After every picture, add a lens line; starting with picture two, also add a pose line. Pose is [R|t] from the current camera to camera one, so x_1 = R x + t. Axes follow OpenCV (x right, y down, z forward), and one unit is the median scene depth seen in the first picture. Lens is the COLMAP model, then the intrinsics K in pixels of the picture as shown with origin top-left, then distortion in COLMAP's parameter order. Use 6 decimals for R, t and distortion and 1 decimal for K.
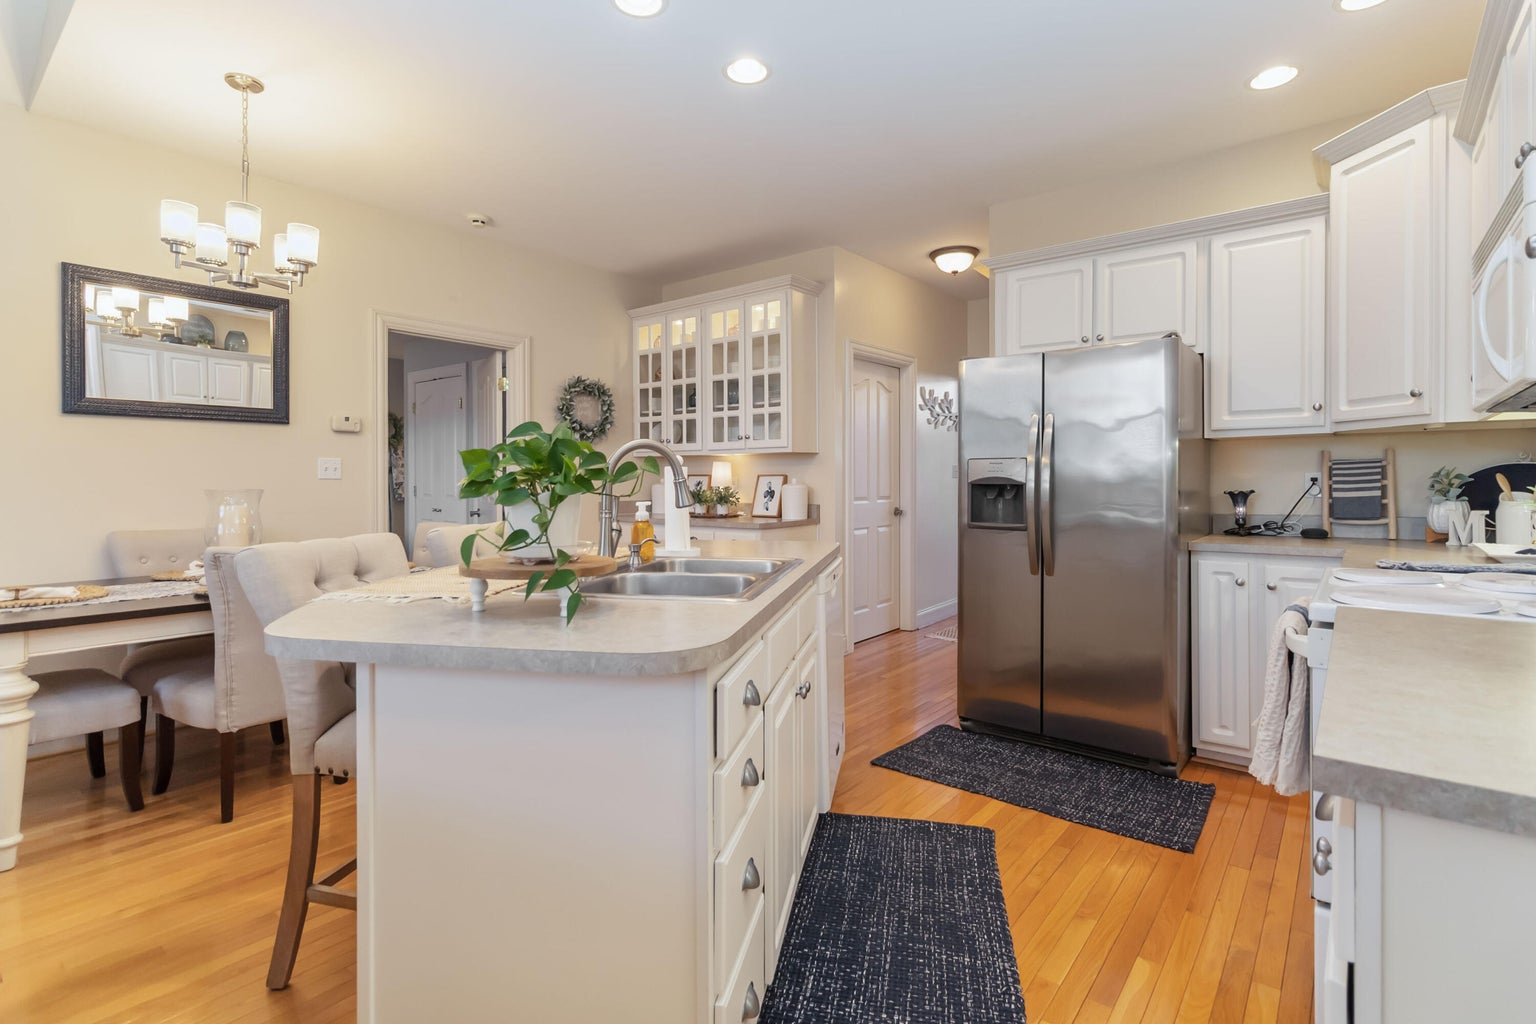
lens RADIAL K [[744.7, 0, 772.3], [0, 744.7, 480.8], [0, 0, 1]] dist [0.001664, 0.001972]
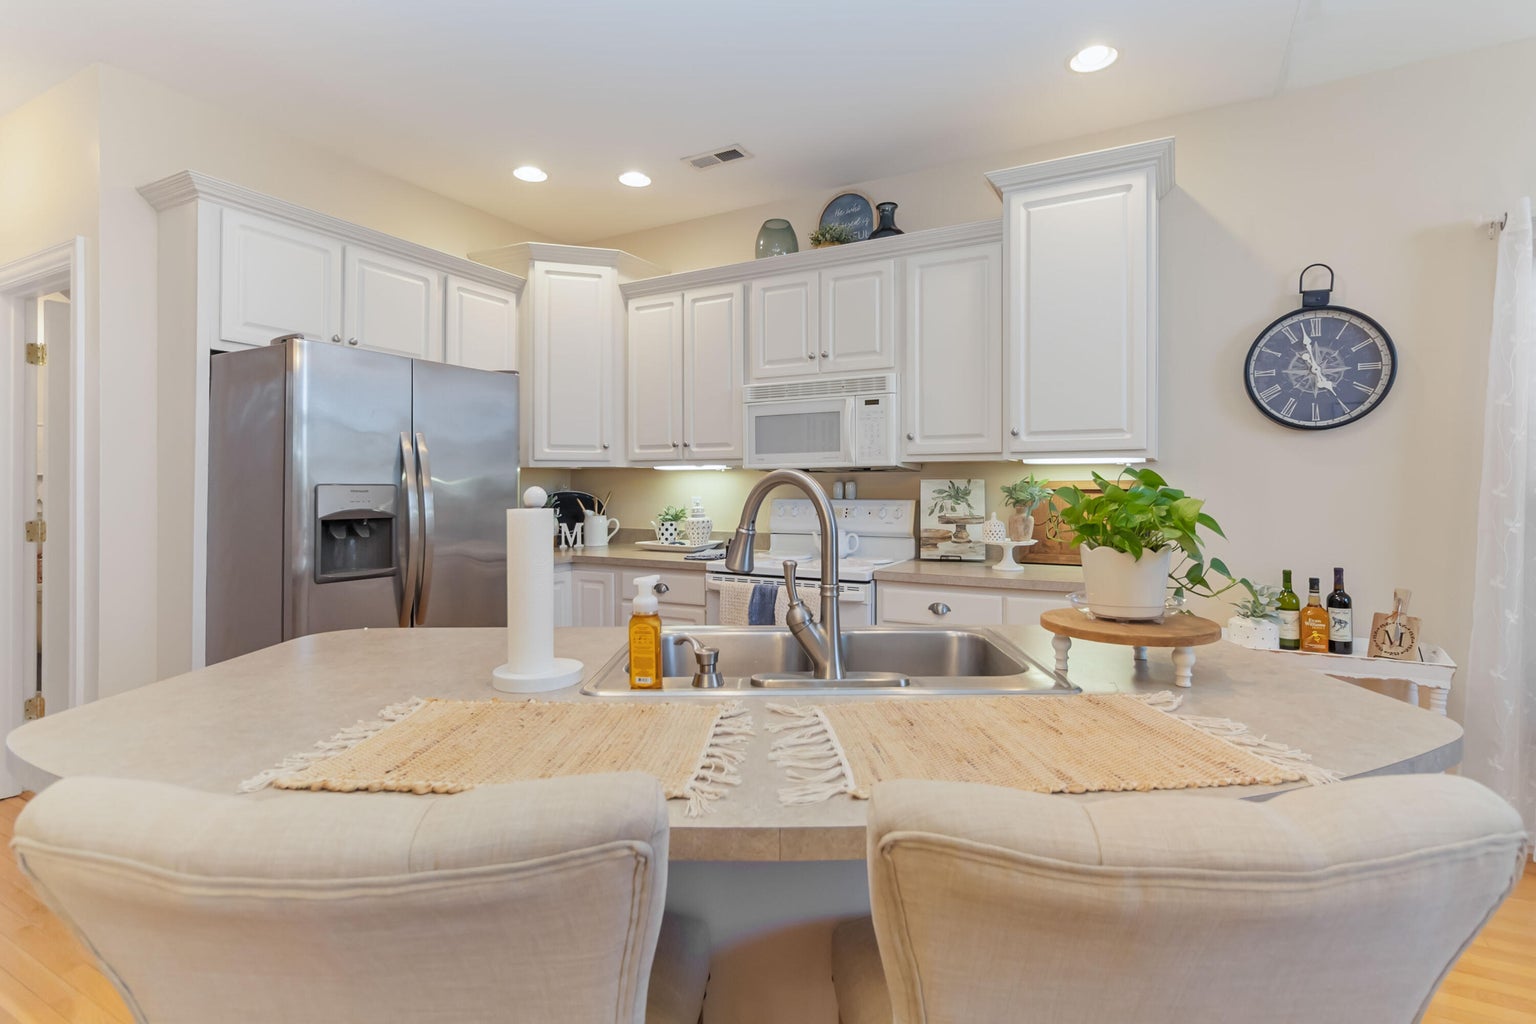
lens RADIAL K [[745.1, 0, 770.3], [0, 745.1, 484.6], [0, 0, 1]] dist [0.009764, -0.000508]
pose [[-0.176703, 0.004847, 0.984252, -0.354513], [0.001160, 0.999988, -0.004717, -0.017941], [-0.984264, 0.000308, -0.176706, 0.501459]]
